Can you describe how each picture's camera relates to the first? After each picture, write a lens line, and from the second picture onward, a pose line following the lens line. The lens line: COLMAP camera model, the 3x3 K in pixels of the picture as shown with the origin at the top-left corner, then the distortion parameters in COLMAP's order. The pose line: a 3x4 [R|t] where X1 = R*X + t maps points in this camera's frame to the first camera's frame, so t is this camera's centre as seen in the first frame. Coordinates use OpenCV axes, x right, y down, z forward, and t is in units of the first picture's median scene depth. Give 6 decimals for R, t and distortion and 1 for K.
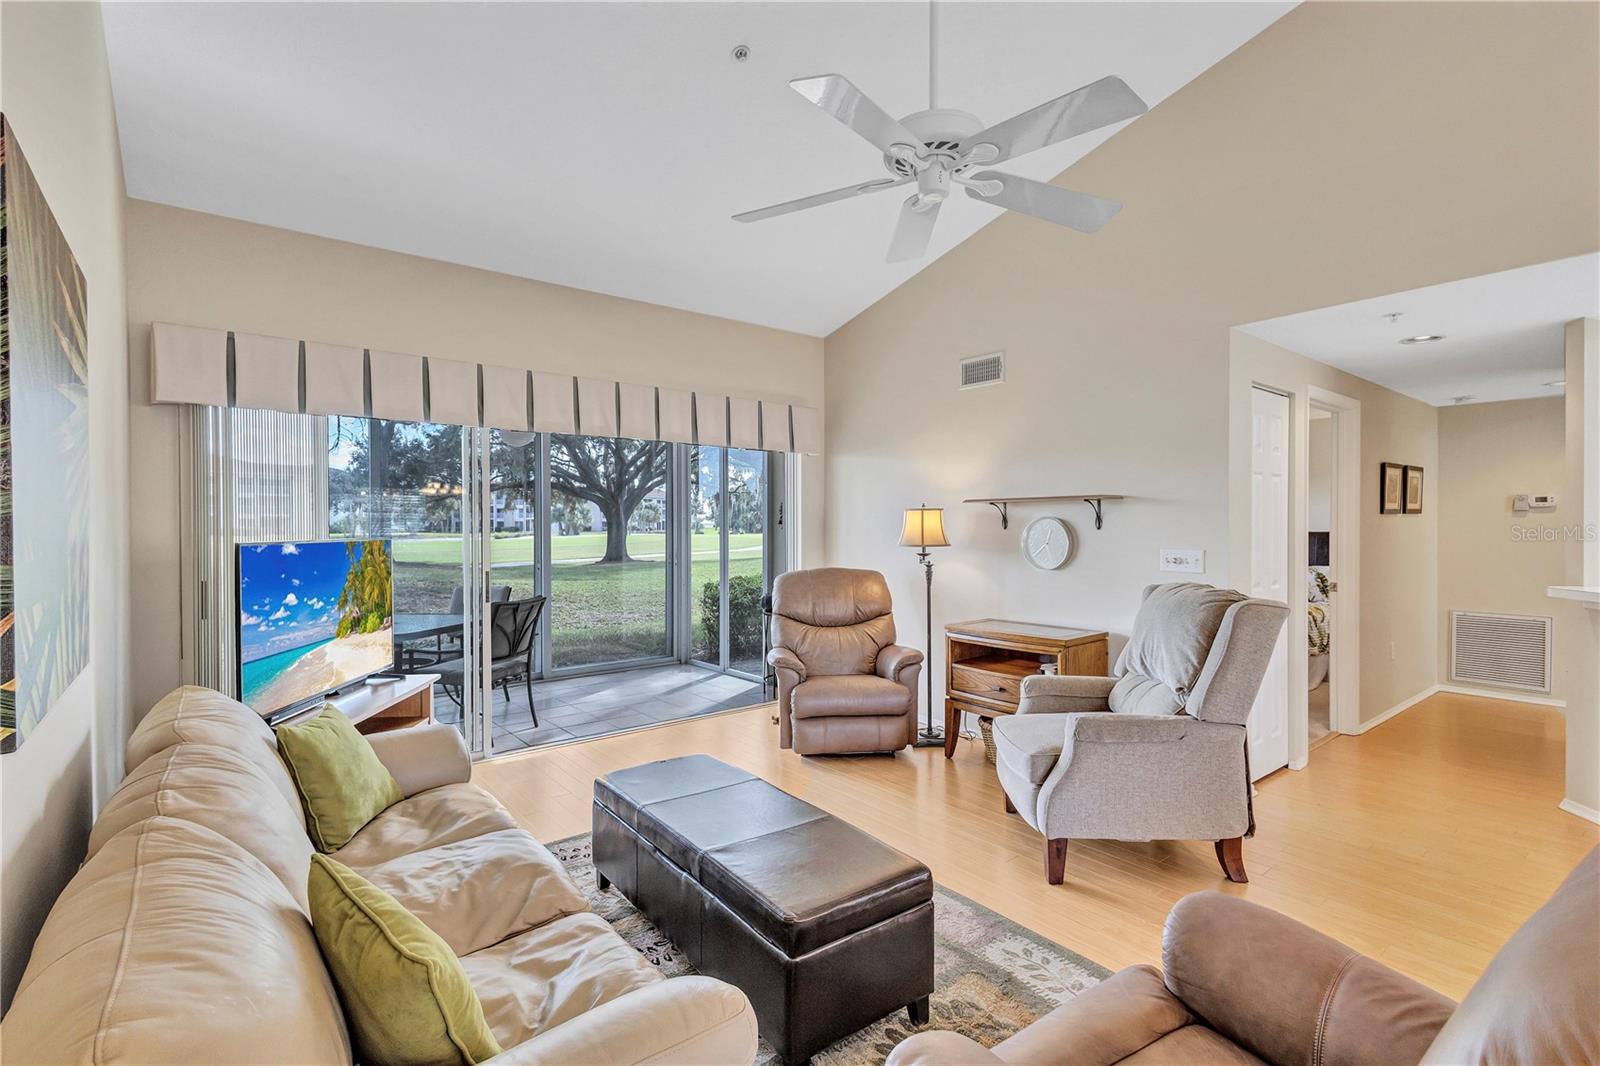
lens RADIAL K [[728.9, 0, 801.0], [0, 728.9, 533.0], [0, 0, 1]] dist [0.012743, 0.000540]
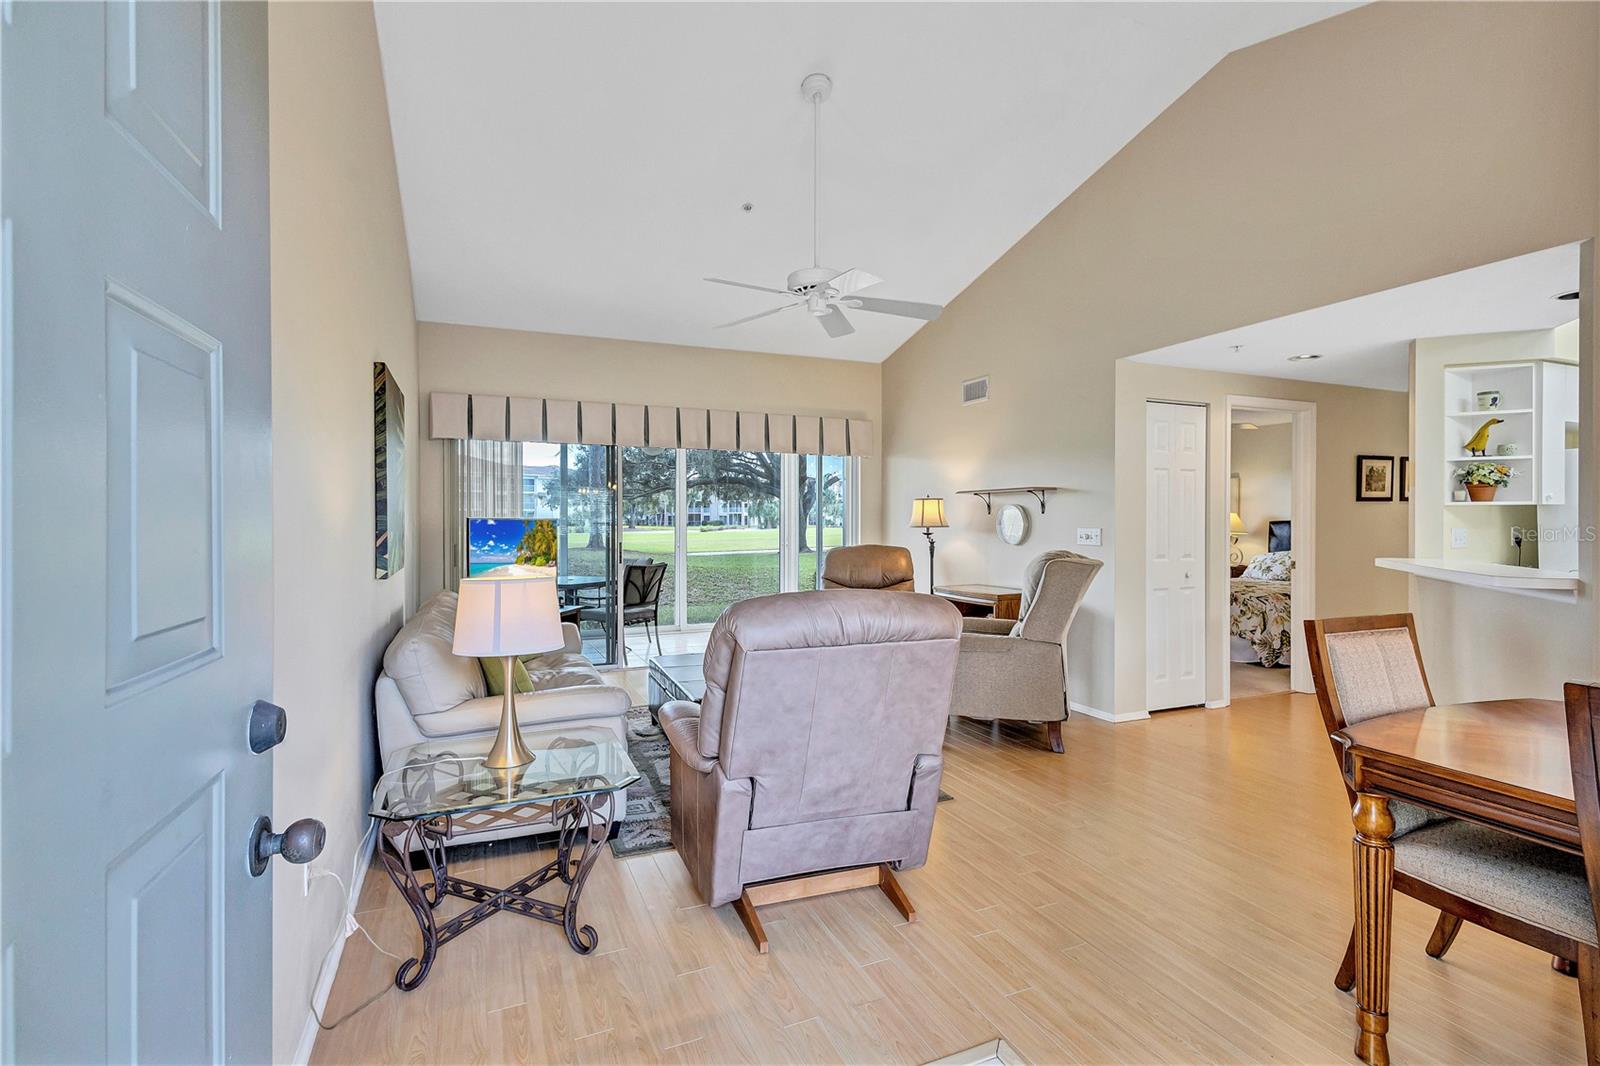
lens RADIAL K [[735.6, 0, 818.9], [0, 735.6, 522.8], [0, 0, 1]] dist [0.014405, 0.000054]
pose [[0.970939, 0.002370, -0.239317, 0.299076], [-0.003891, 0.999975, -0.005883, 0.018734], [0.239297, 0.006643, 0.970924, -0.330260]]
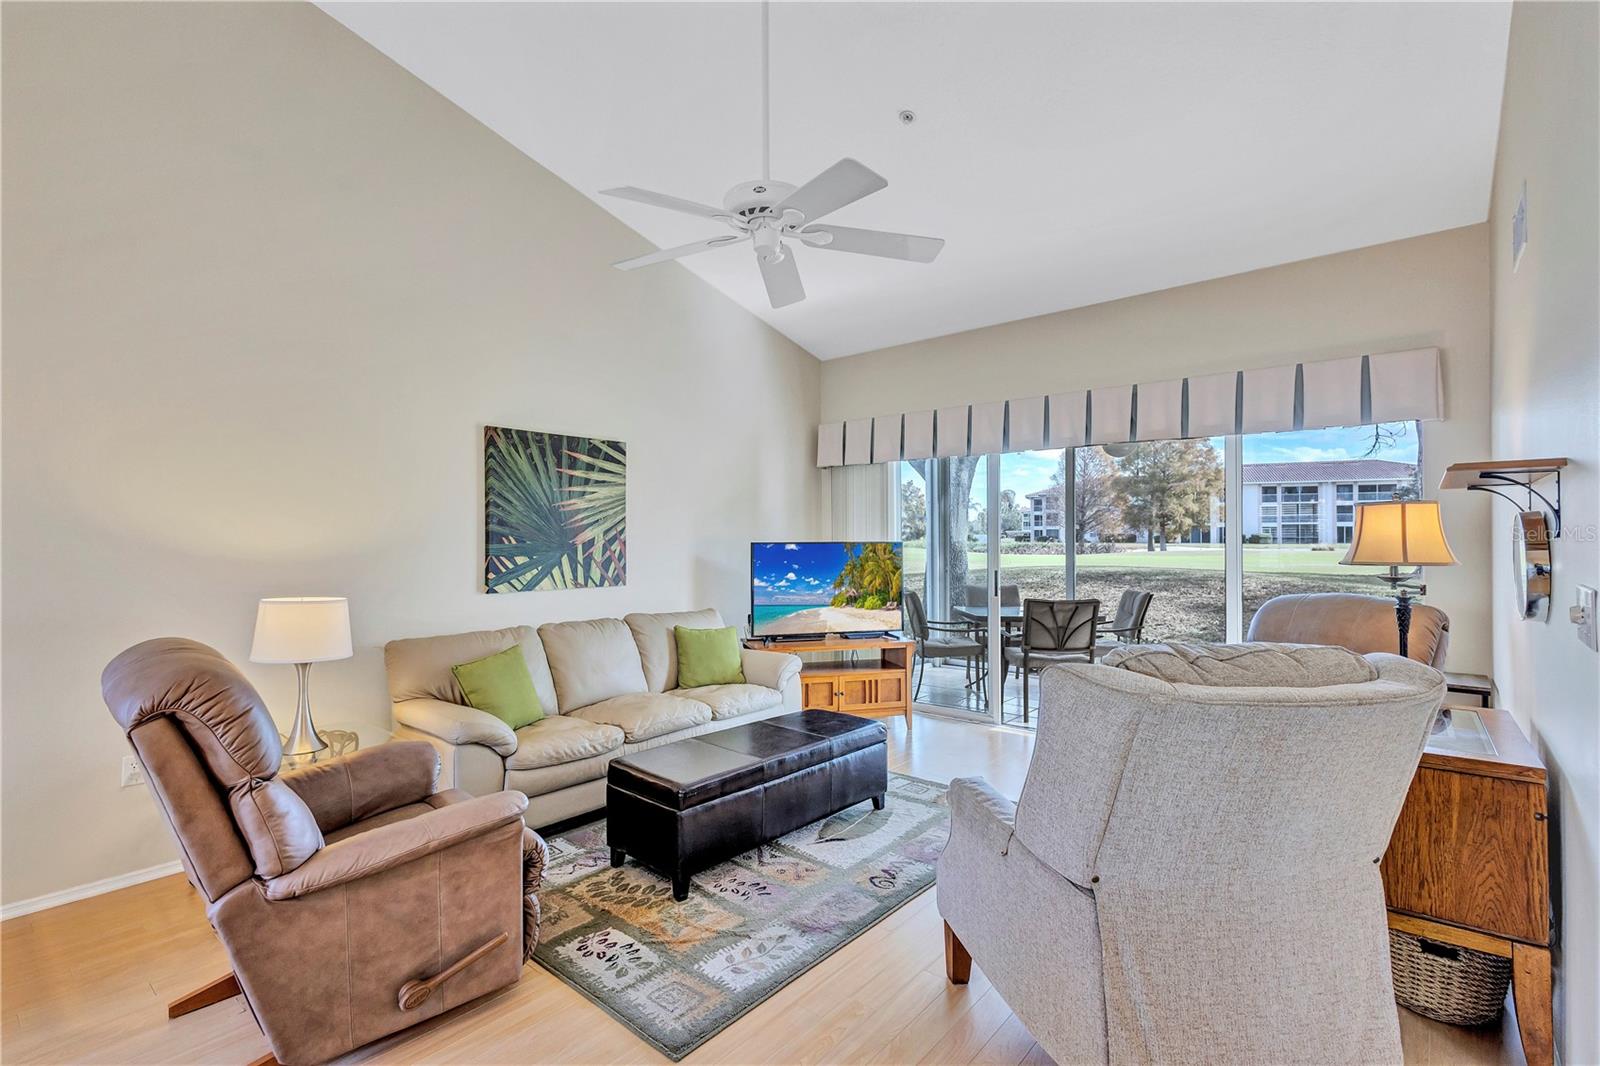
lens RADIAL K [[731.9, 0, 794.9], [0, 731.9, 531.4], [0, 0, 1]] dist [0.003702, 0.000225]
pose [[0.191783, -0.009663, -0.981390, 0.673863], [-0.004422, 0.999933, -0.010709, -0.000556], [0.981427, 0.006394, 0.191727, 0.411691]]
